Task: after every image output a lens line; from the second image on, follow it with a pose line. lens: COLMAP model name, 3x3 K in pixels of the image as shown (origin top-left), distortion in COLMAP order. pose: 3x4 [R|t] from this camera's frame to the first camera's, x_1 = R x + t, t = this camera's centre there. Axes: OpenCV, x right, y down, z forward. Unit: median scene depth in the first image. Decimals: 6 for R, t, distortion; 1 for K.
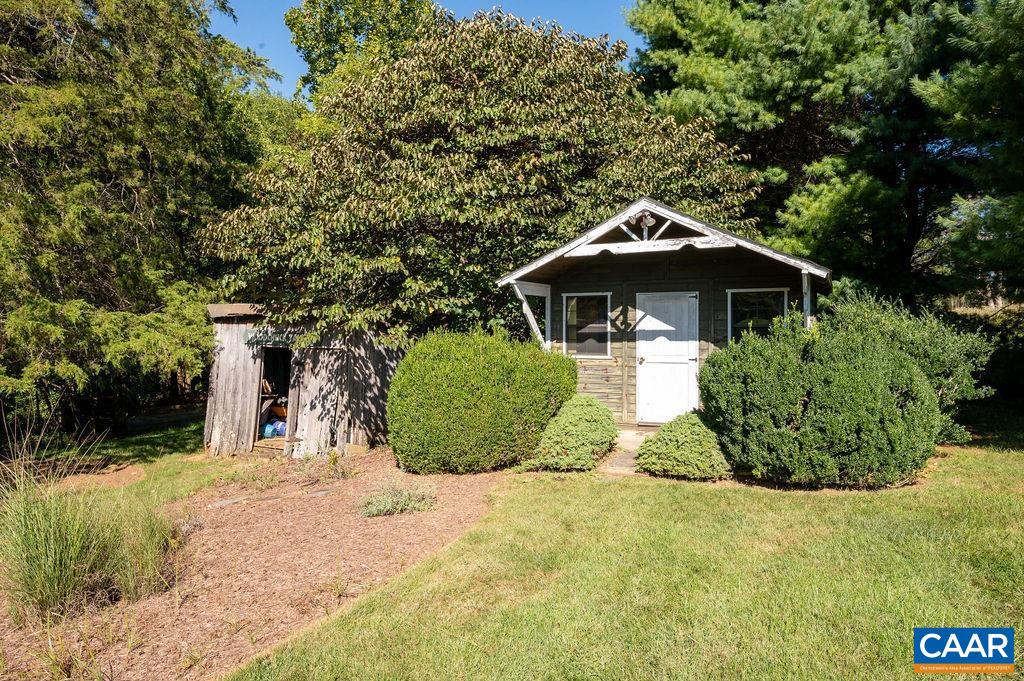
lens RADIAL K [[653.6, 0, 511.7], [0, 653.6, 338.6], [0, 0, 1]] dist [-0.008231, -0.000469]
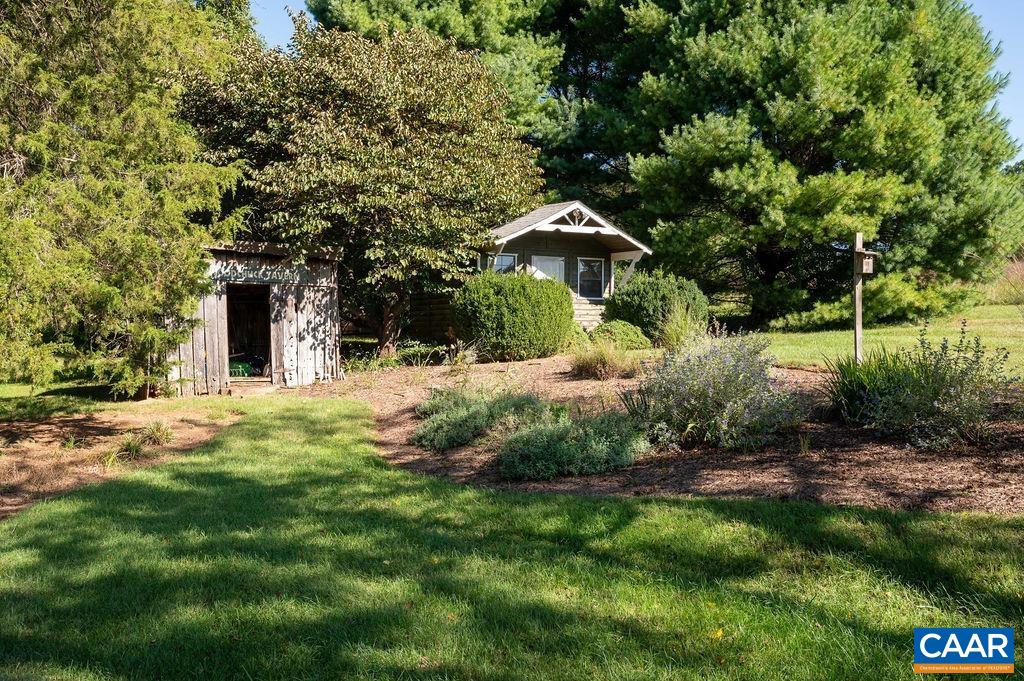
lens RADIAL K [[891.6, 0, 512.4], [0, 891.6, 340.8], [0, 0, 1]] dist [0.003370, 0.000233]
pose [[0.561454, -0.008909, 0.827460, -1.385169], [0.008470, 0.999952, 0.005018, 0.106723], [-0.827464, 0.004191, 0.561503, -0.143153]]
